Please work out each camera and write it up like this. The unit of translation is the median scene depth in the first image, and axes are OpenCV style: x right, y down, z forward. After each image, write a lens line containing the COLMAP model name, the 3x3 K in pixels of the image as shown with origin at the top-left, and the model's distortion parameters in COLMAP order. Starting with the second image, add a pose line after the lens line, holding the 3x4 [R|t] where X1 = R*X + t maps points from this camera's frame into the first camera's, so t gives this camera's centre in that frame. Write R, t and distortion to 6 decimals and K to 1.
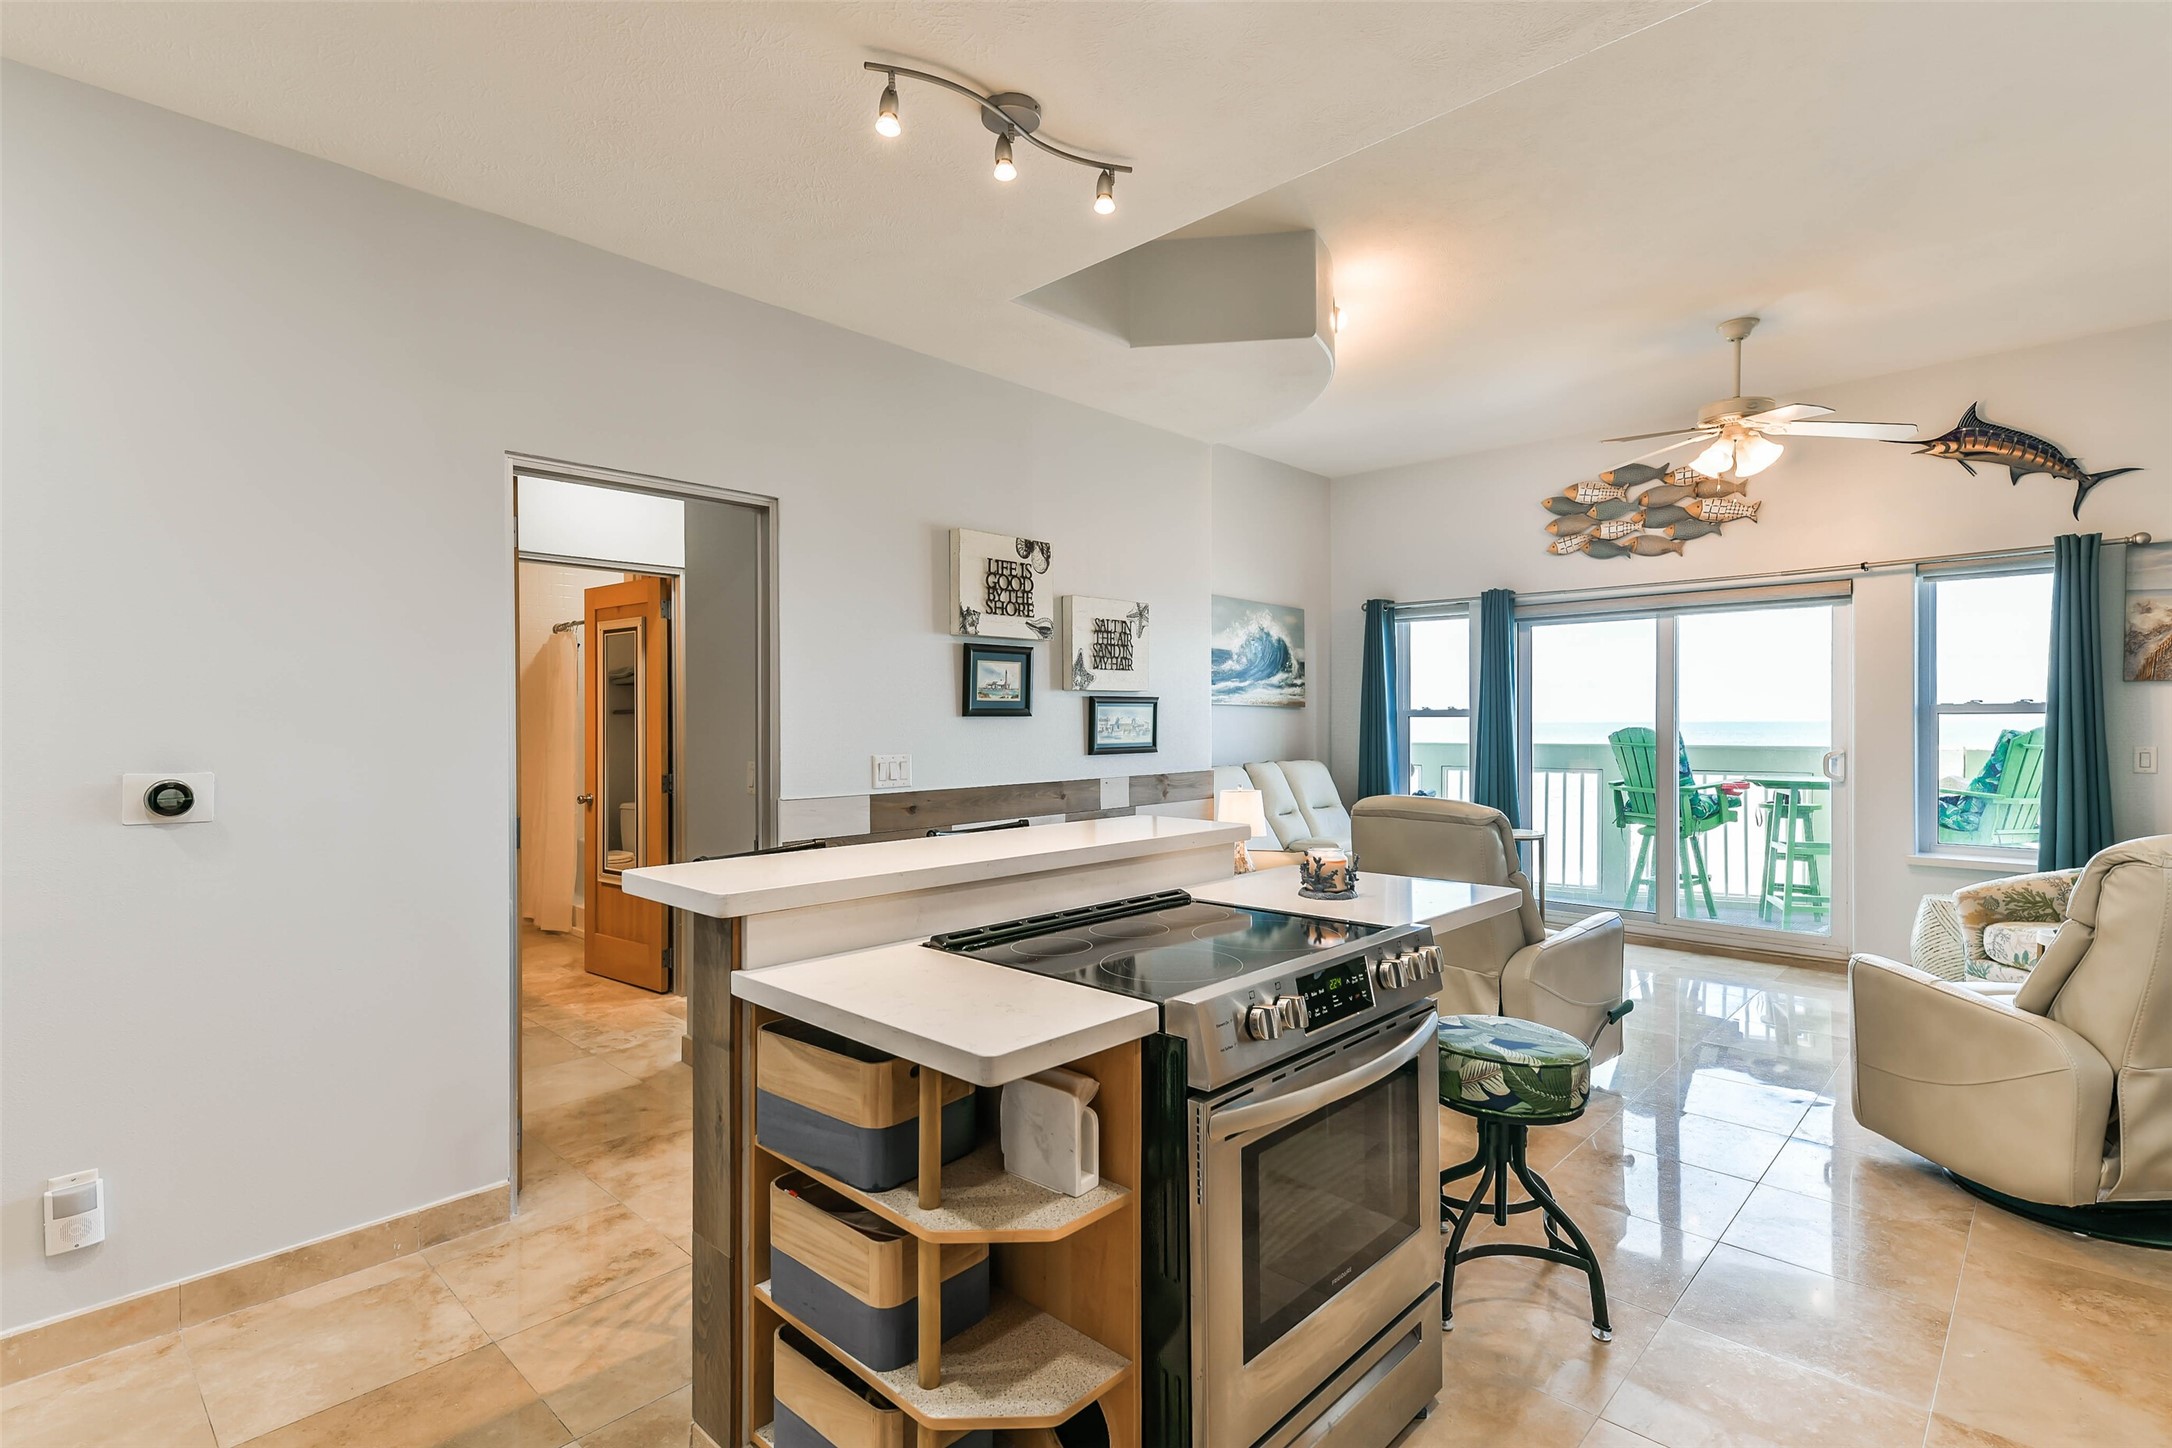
lens RADIAL K [[1035.0, 0, 1089.1], [0, 1035.0, 726.8], [0, 0, 1]] dist [0.025238, -0.009899]
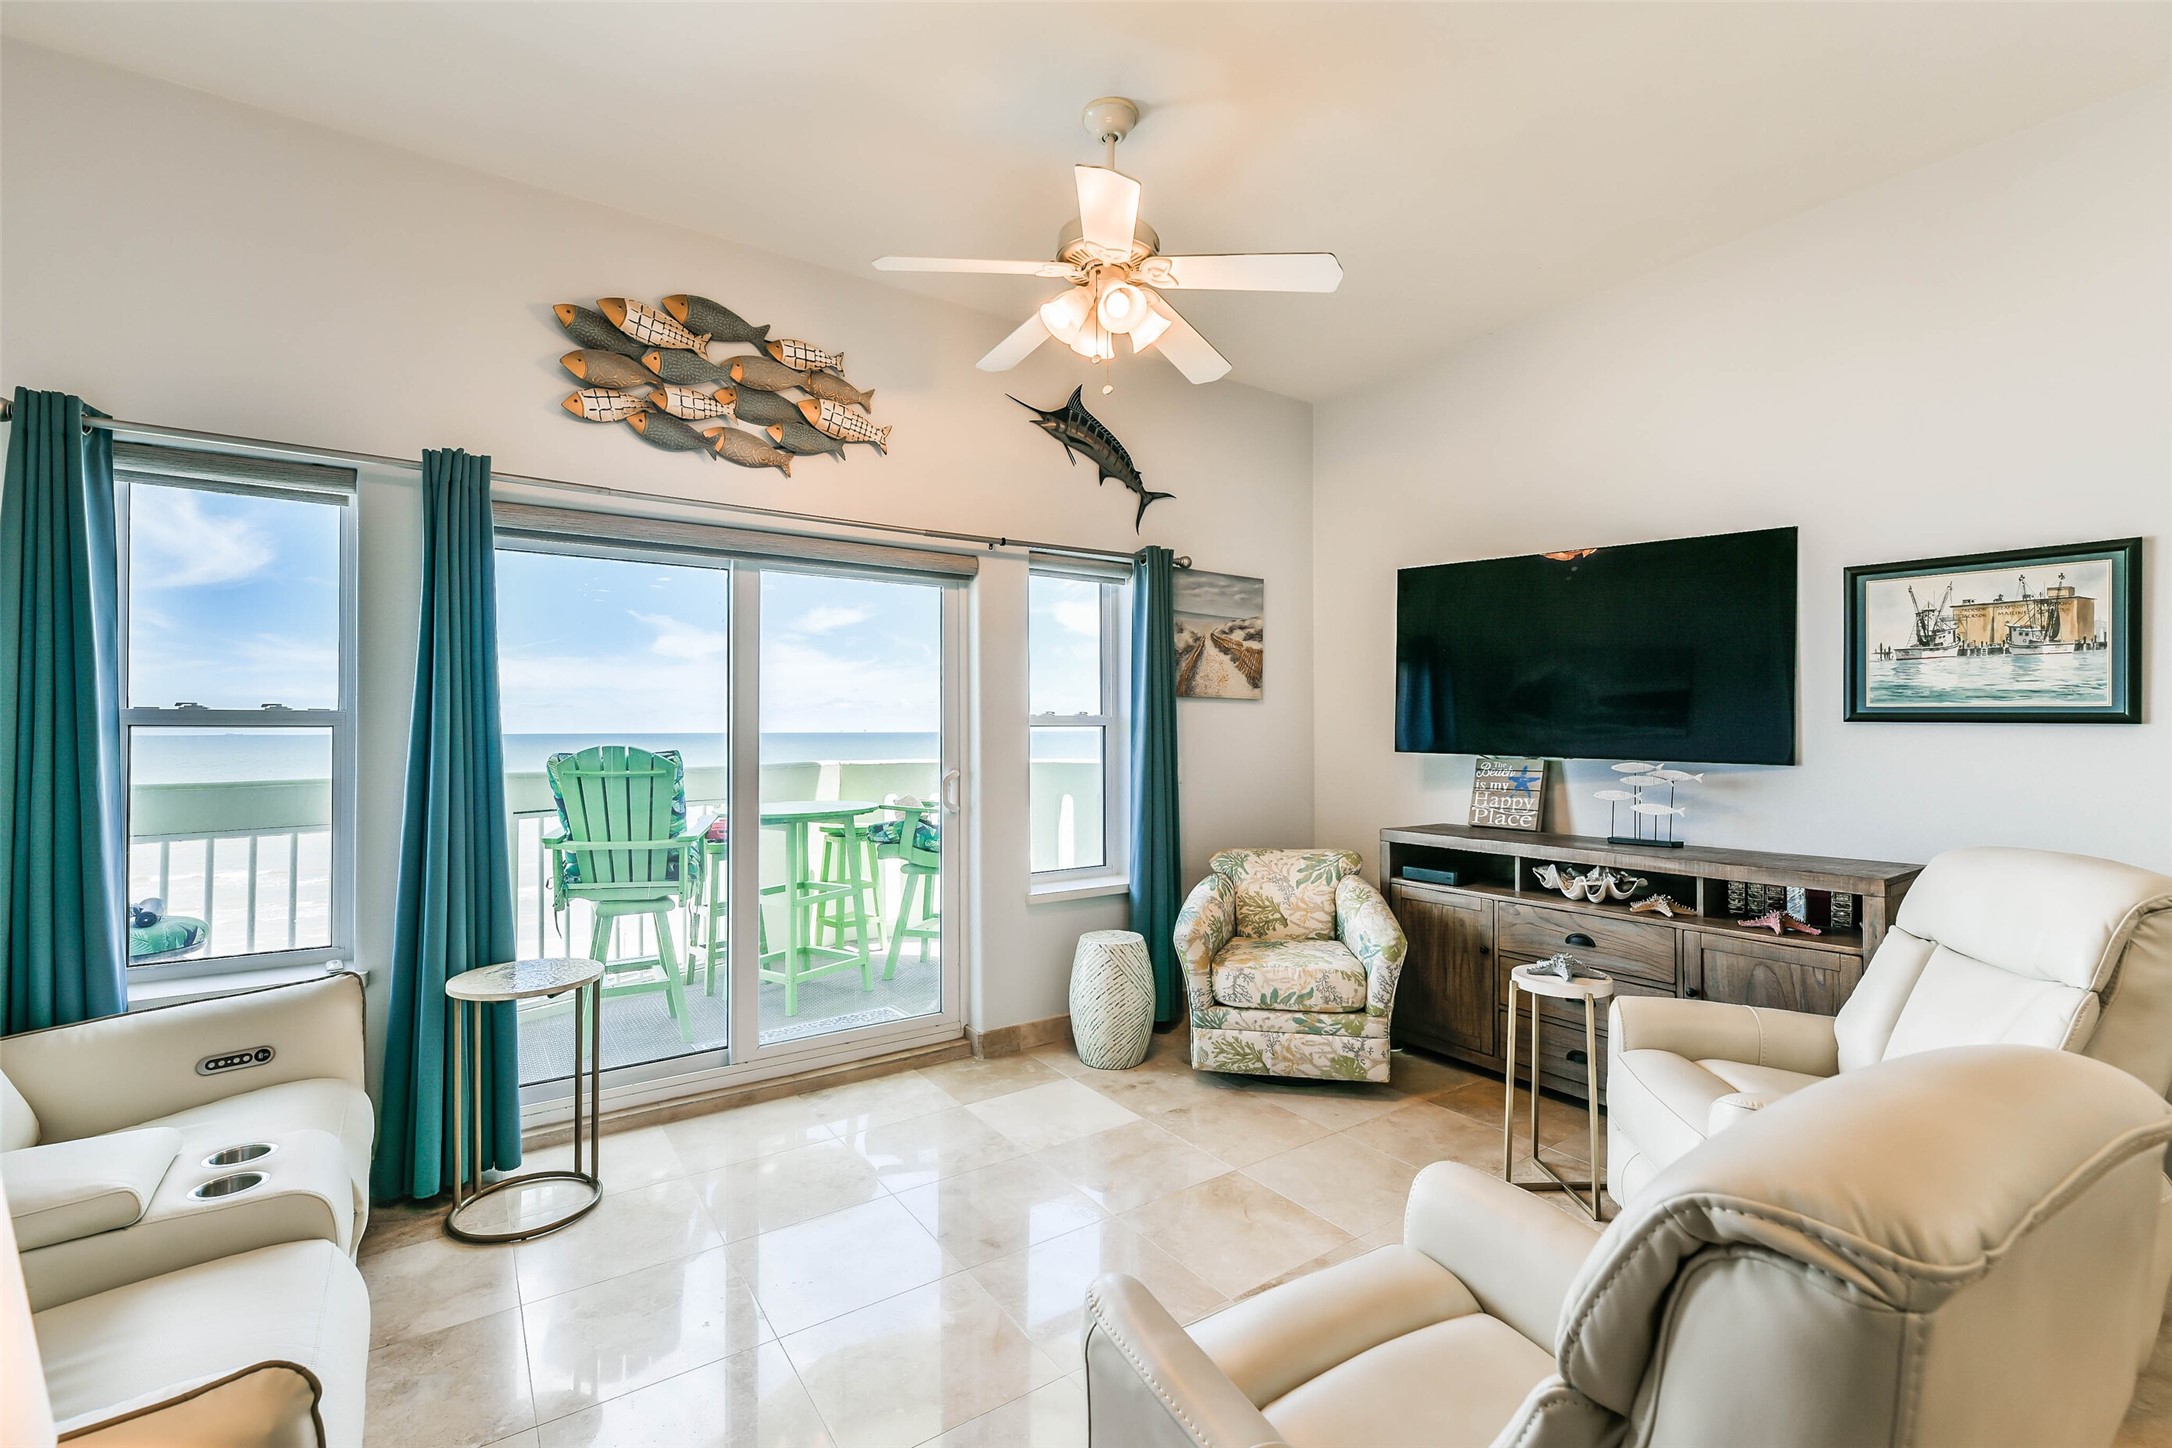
lens RADIAL K [[928.5, 0, 1088.3], [0, 928.5, 716.5], [0, 0, 1]] dist [-0.000161, -0.004154]
pose [[0.208366, 0.017166, 0.977900, 0.053228], [0.007656, 0.999787, -0.019182, -0.004733], [-0.978021, 0.011484, 0.208190, 0.714064]]
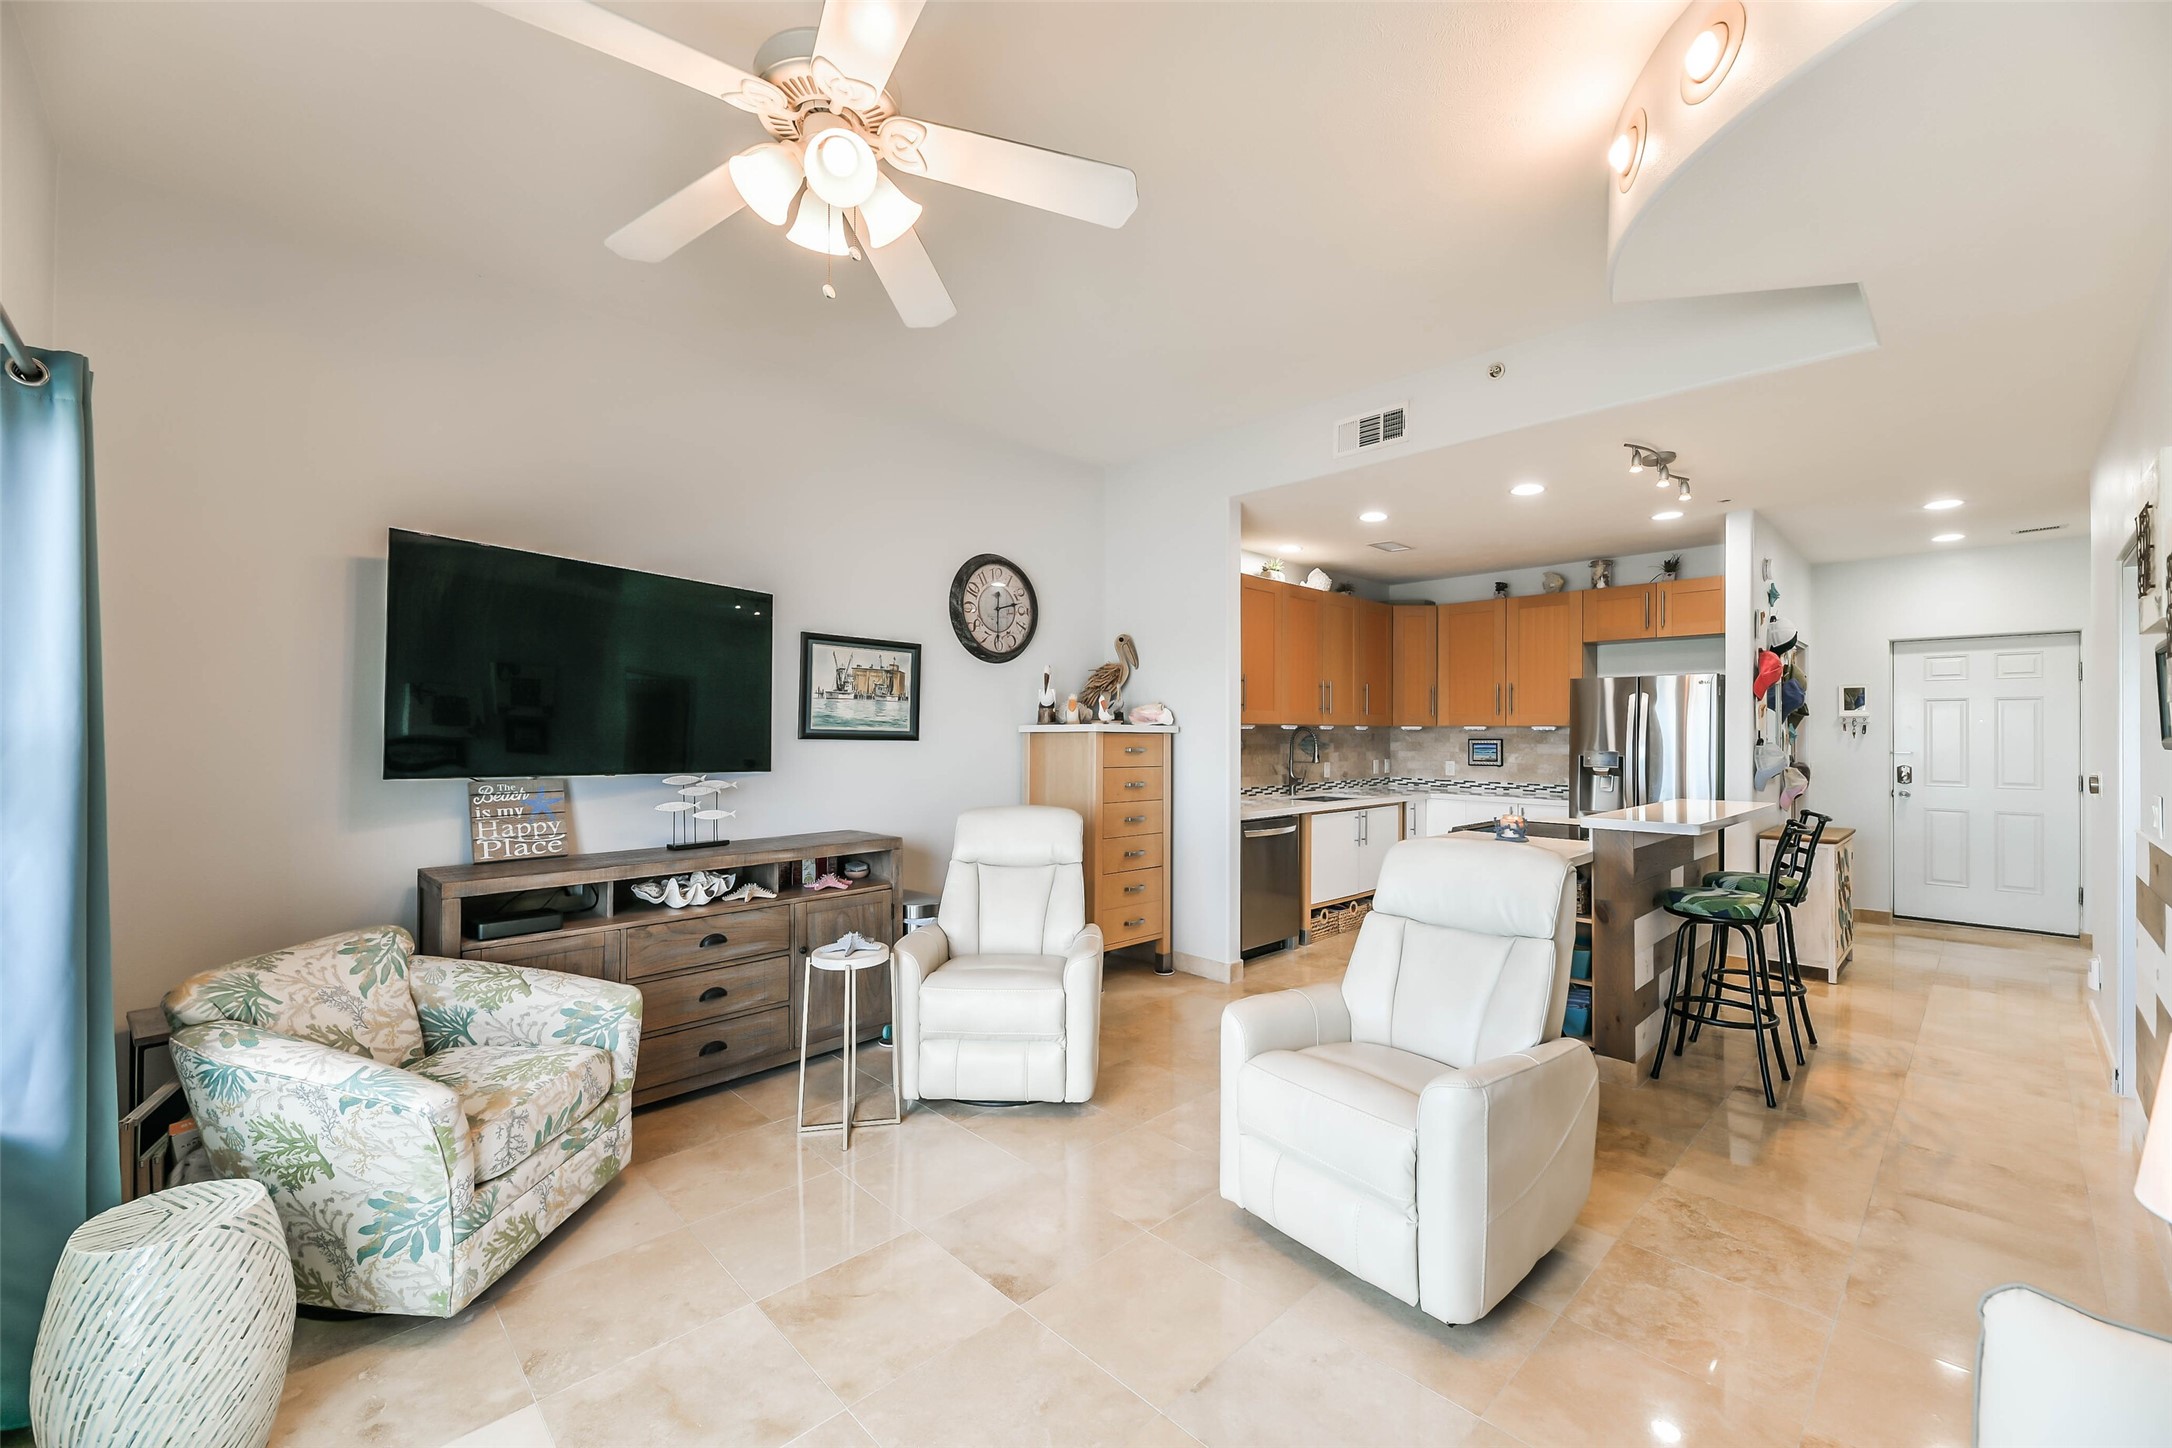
lens RADIAL K [[872.2, 0, 1086.0], [0, 872.2, 724.0], [0, 0, 1]] dist [0.018945, -0.007775]
pose [[-0.998796, 0.001482, 0.049041, 0.387200], [0.001328, 0.999994, -0.003168, -0.018163], [-0.049046, -0.003099, -0.998792, 1.101695]]
